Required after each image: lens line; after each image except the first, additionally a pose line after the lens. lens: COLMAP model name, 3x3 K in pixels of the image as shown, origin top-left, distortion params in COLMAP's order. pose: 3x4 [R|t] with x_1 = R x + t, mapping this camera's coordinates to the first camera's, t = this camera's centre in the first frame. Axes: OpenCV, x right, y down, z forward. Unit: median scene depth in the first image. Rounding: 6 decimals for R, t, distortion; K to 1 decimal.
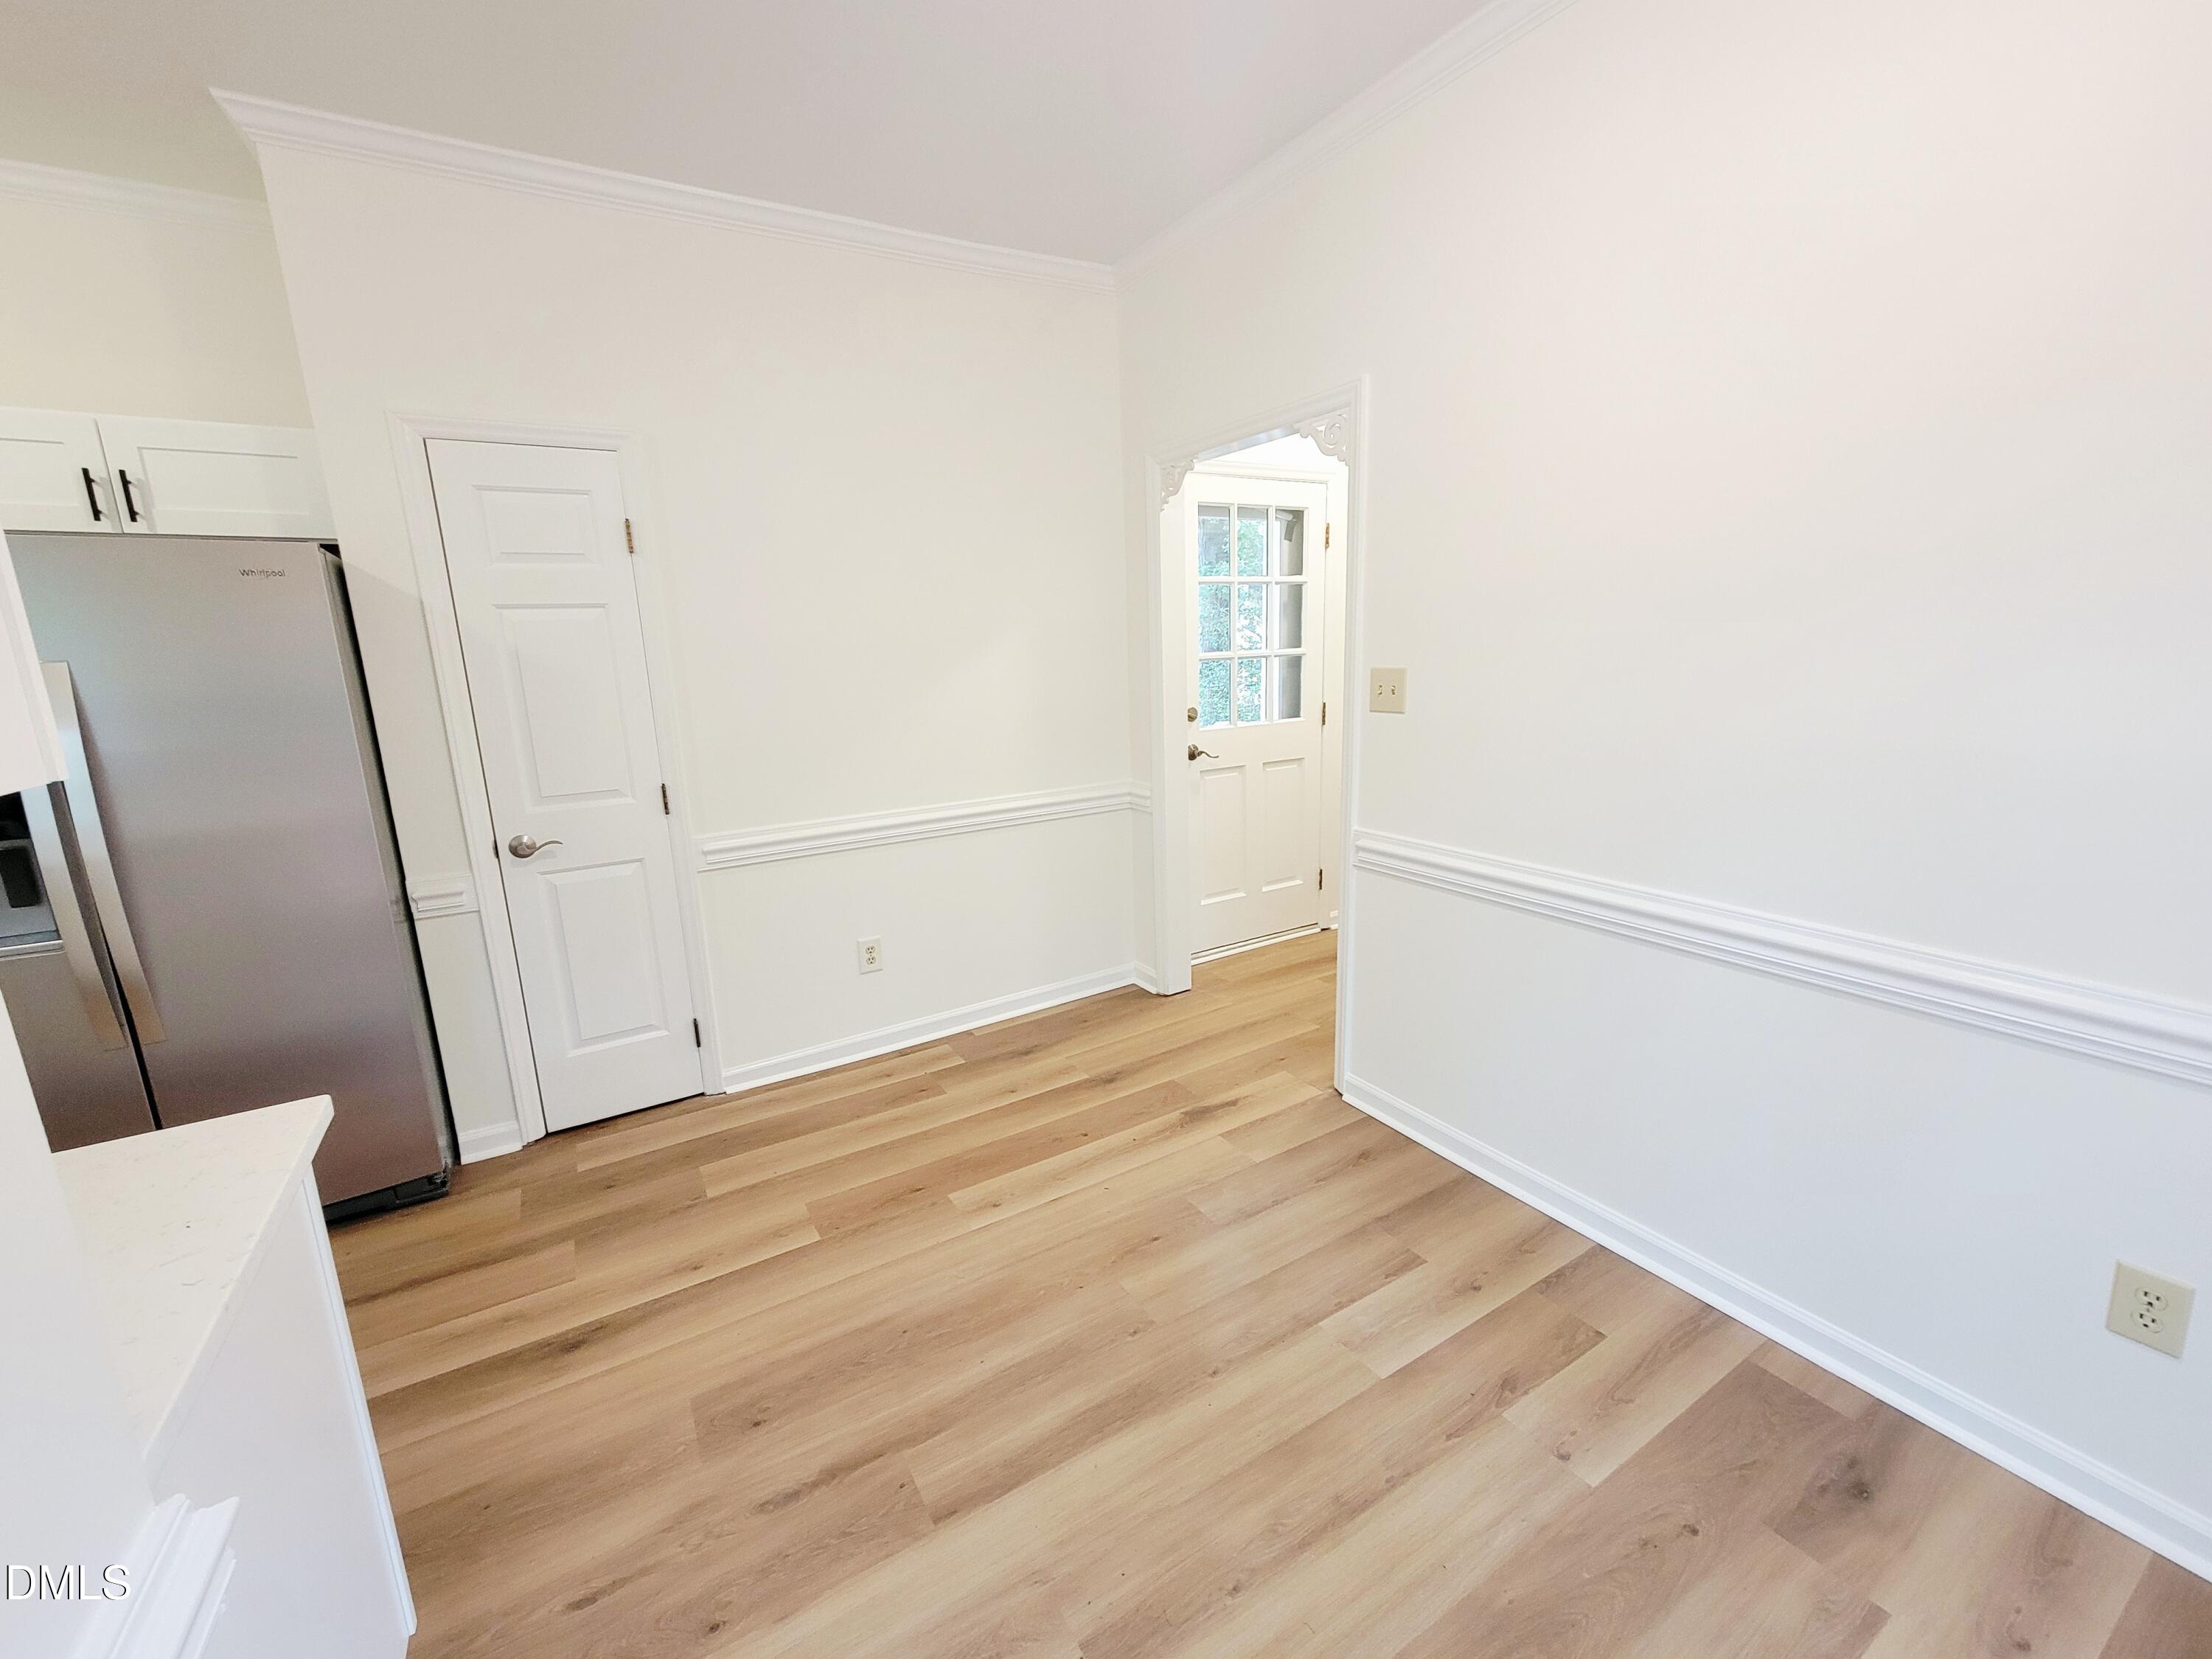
lens RADIAL K [[901.5, 0, 1094.3], [0, 901.5, 830.3], [0, 0, 1]] dist [0.002830, -0.004657]
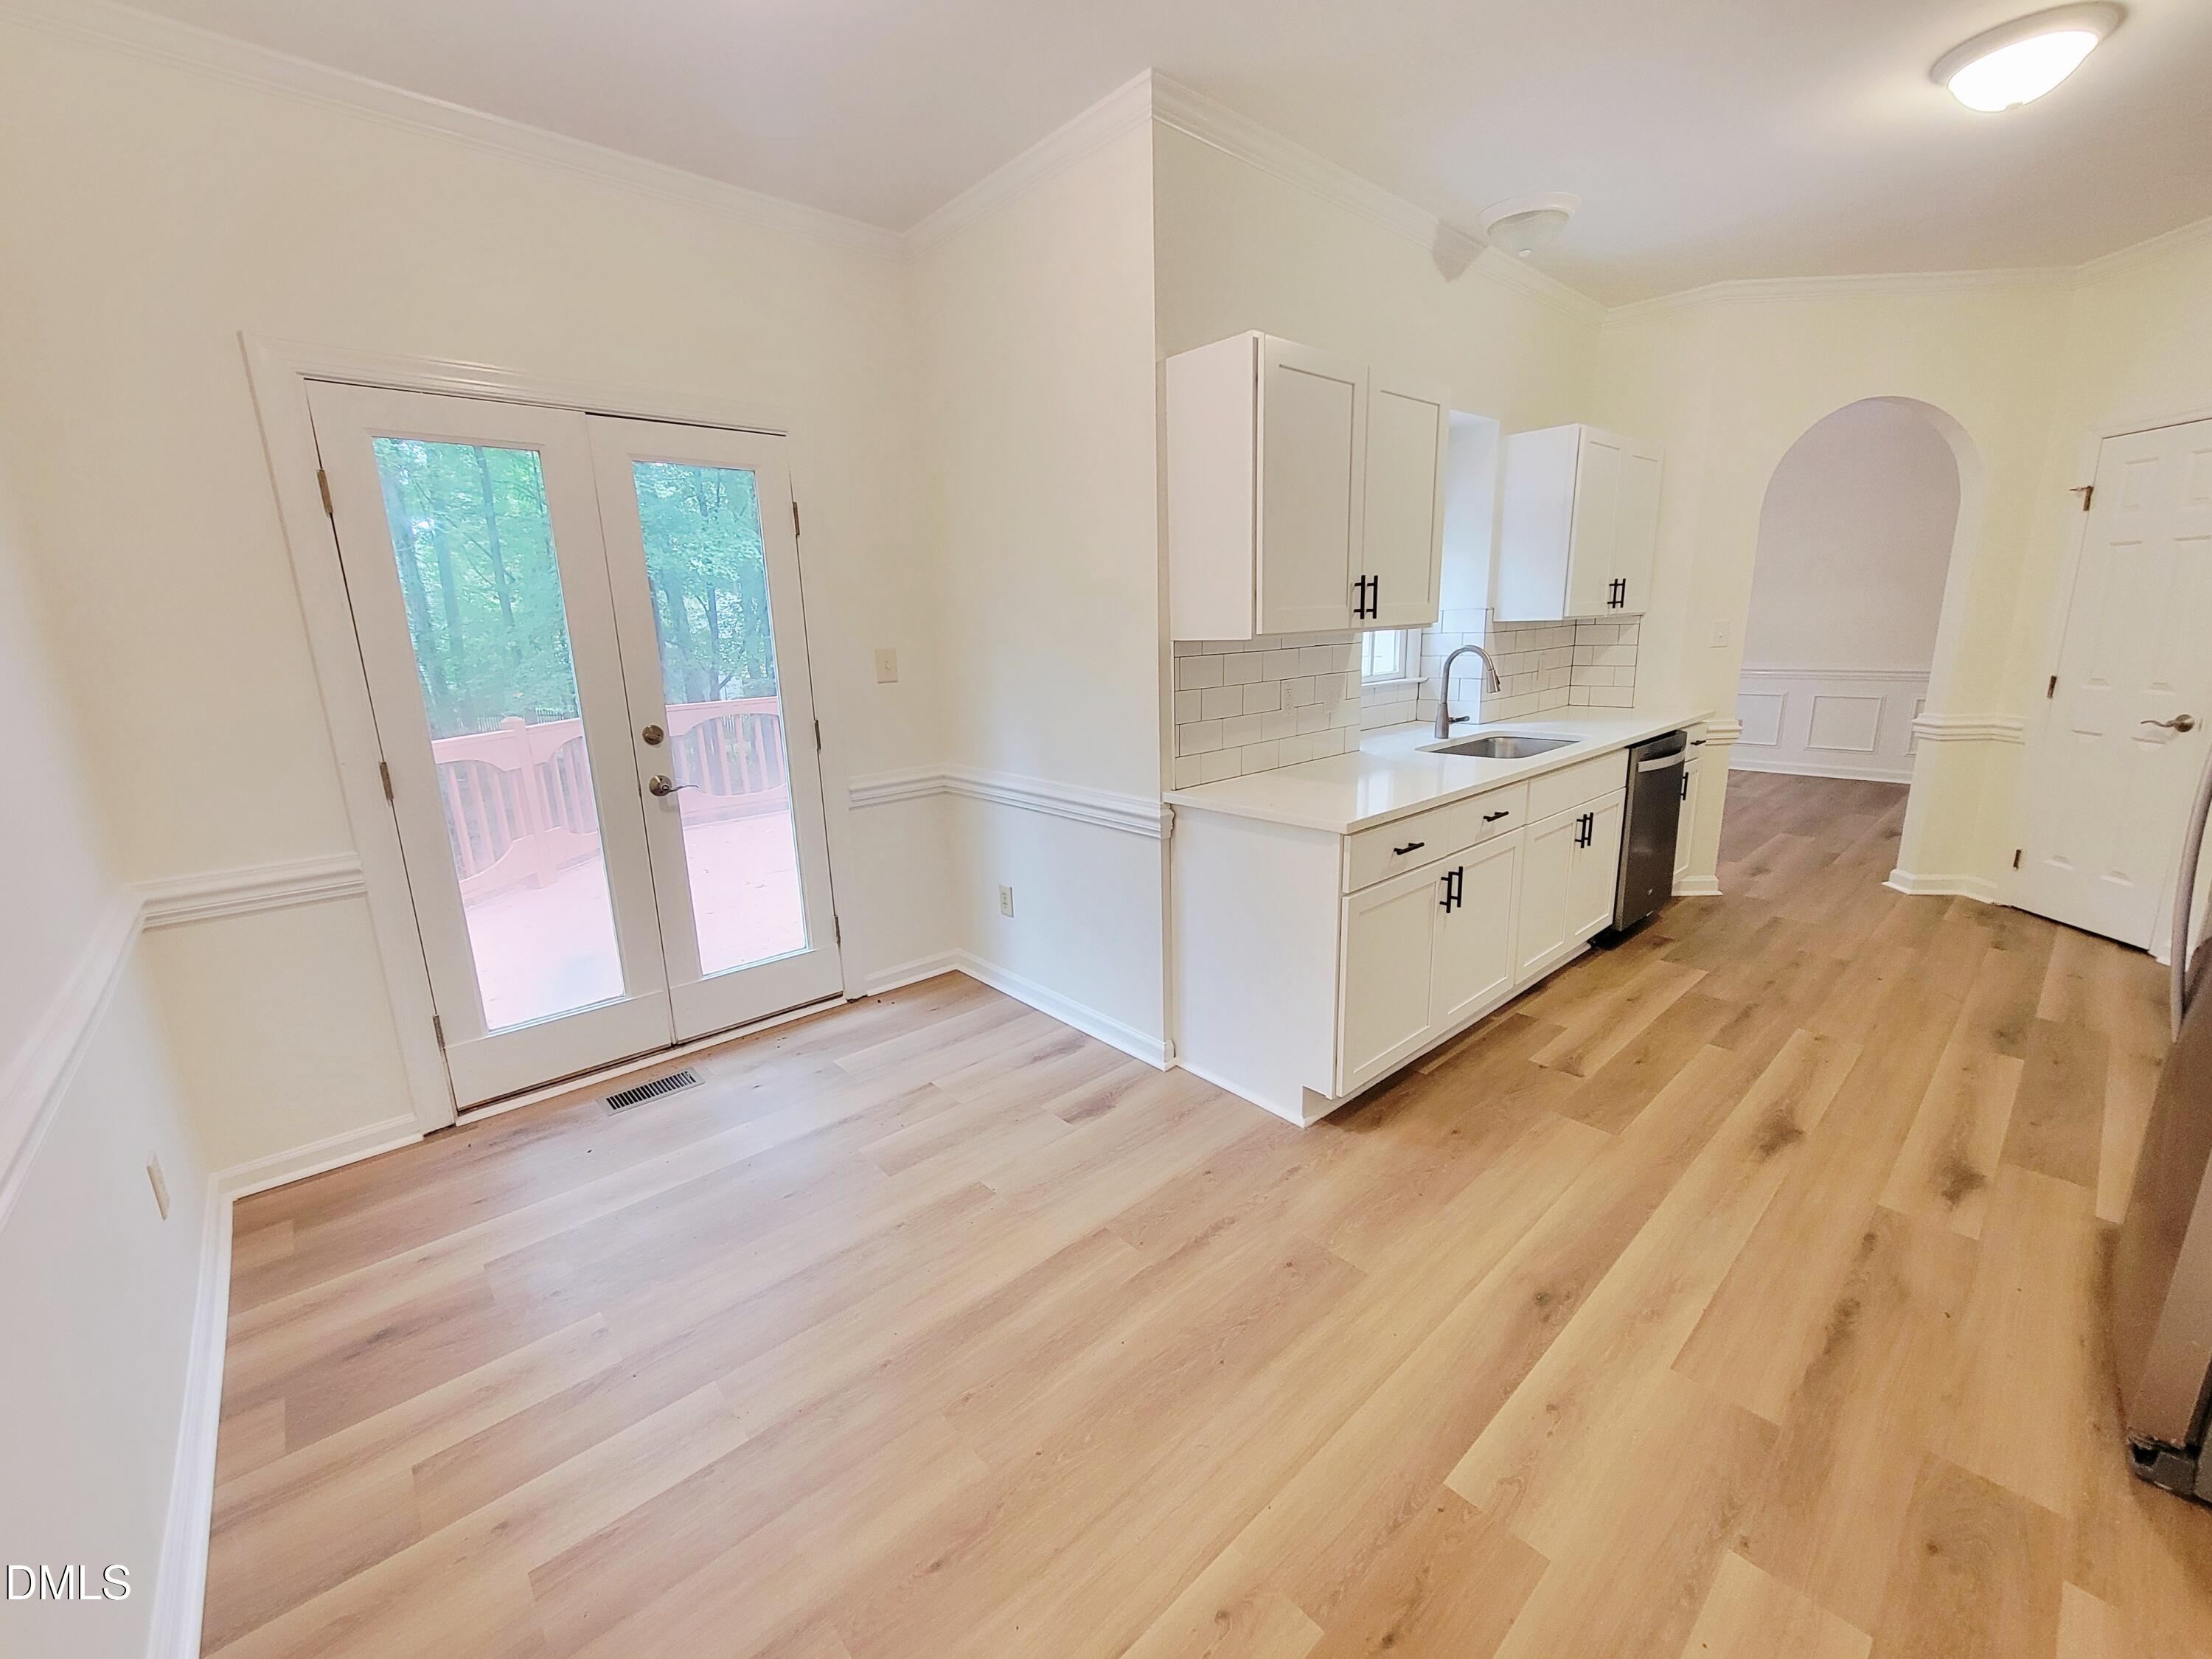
lens RADIAL K [[901.5, 0, 1094.3], [0, 901.5, 830.3], [0, 0, 1]] dist [0.002830, -0.004657]
pose [[-0.978765, 0.107015, -0.174836, 0.016677], [0.022650, 0.904148, 0.426620, -0.301374], [0.203732, 0.413600, -0.887371, 1.470319]]
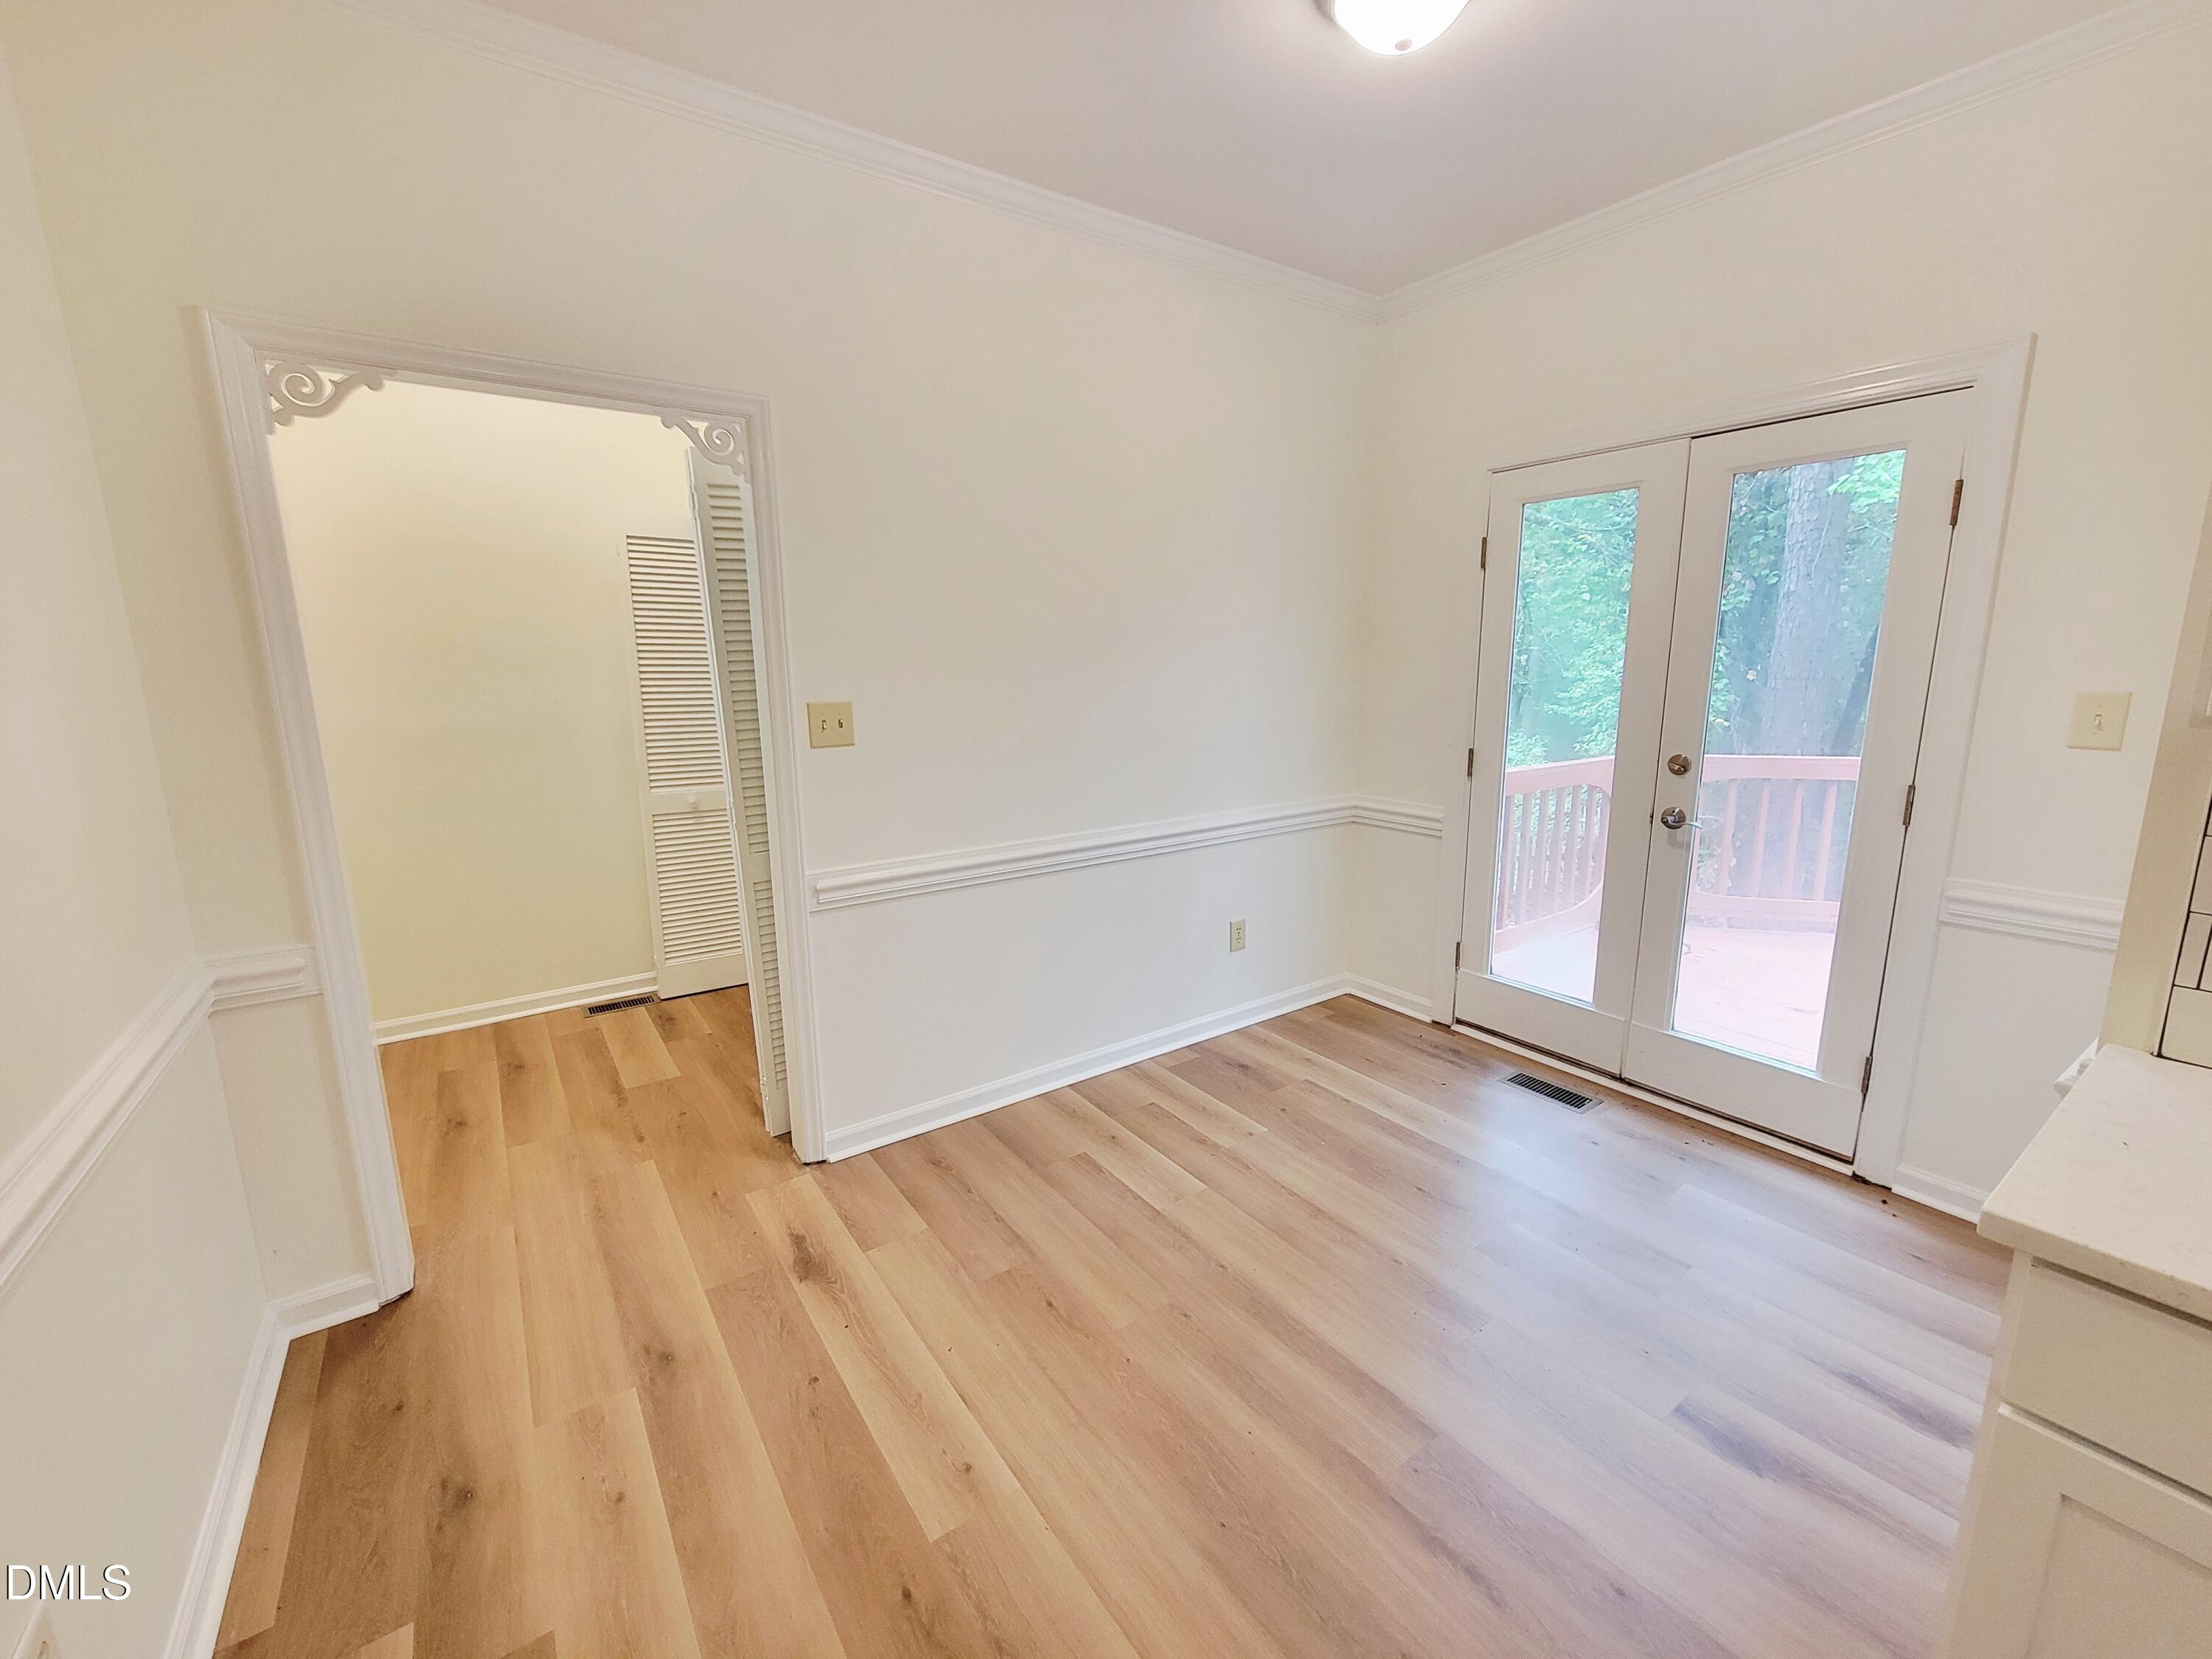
lens RADIAL K [[901.5, 0, 1094.3], [0, 901.5, 830.3], [0, 0, 1]] dist [0.002830, -0.004657]
pose [[-0.075118, -0.151178, 0.985648, -0.834776], [0.219918, 0.961592, 0.164249, -0.170591], [-0.972622, 0.229100, -0.038986, 0.943908]]
